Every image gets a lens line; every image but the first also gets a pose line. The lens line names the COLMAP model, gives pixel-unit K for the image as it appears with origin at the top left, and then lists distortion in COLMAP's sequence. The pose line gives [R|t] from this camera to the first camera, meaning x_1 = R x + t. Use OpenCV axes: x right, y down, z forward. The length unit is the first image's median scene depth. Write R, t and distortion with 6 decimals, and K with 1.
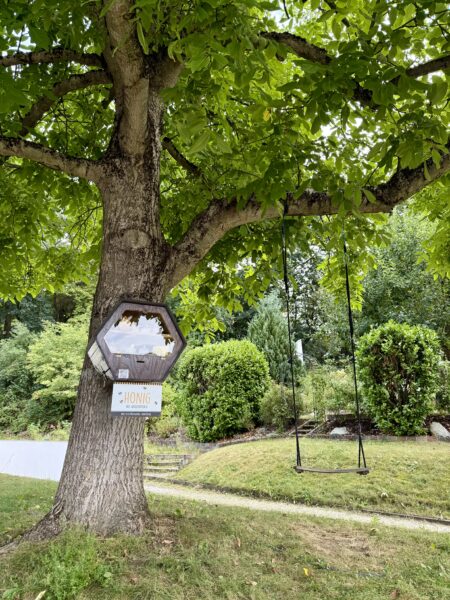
lens RADIAL K [[408.8, 0, 235.7], [0, 408.8, 298.1], [0, 0, 1]] dist [0.003418, -0.000910]
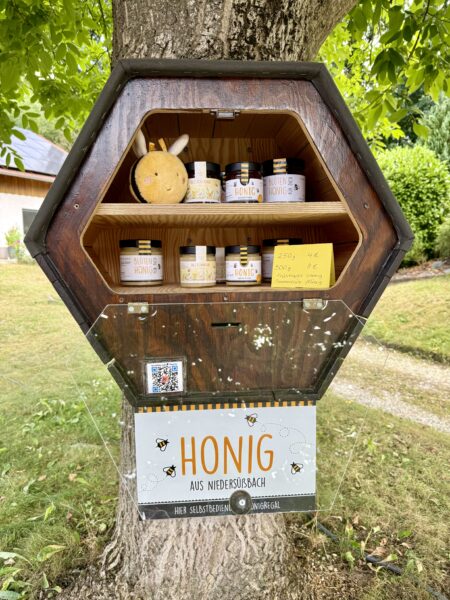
lens RADIAL K [[426.5, 0, 225.0], [0, 426.5, 300.0], [0, 0, 1]] dist [0.073795, -0.102791]
pose [[0.934394, 0.031864, -0.354815, -0.033904], [0.119047, 0.910805, 0.395300, 0.008798], [0.335763, -0.411605, 0.847257, 0.191569]]
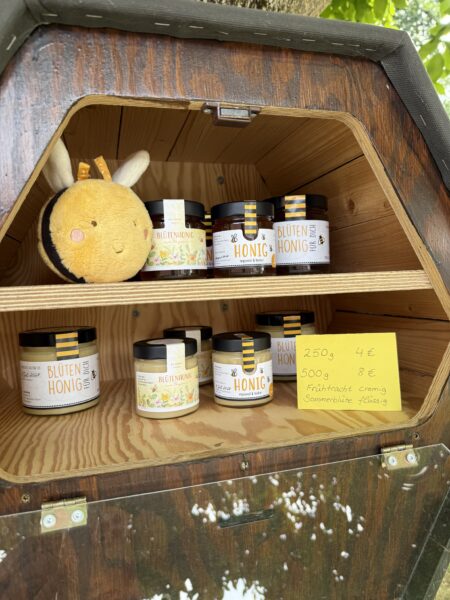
lens RADIAL K [[426.5, 0, 225.0], [0, 426.5, 300.0], [0, 0, 1]] dist [0.073795, -0.102791]
pose [[0.986940, -0.025969, -0.158984, -0.053239], [0.082157, 0.930065, 0.358093, 0.010424], [0.138566, -0.366477, 0.920051, 0.221179]]
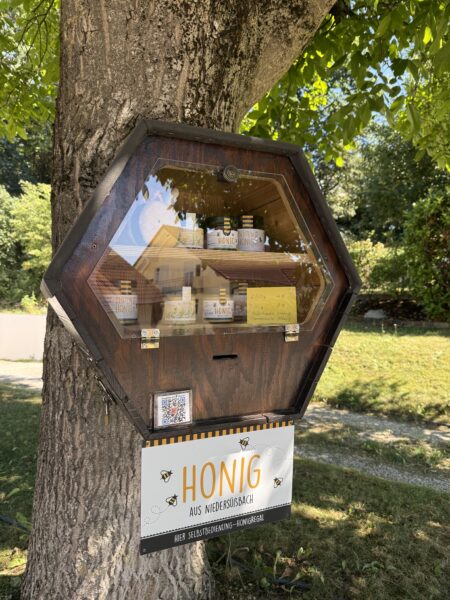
lens RADIAL K [[426.5, 0, 225.0], [0, 426.5, 300.0], [0, 0, 1]] dist [0.073795, -0.102791]
pose [[0.999761, 0.003922, -0.021512, -0.055823], [0.003168, 0.947434, 0.319937, 0.005427], [0.021636, -0.319929, 0.947195, 0.179096]]
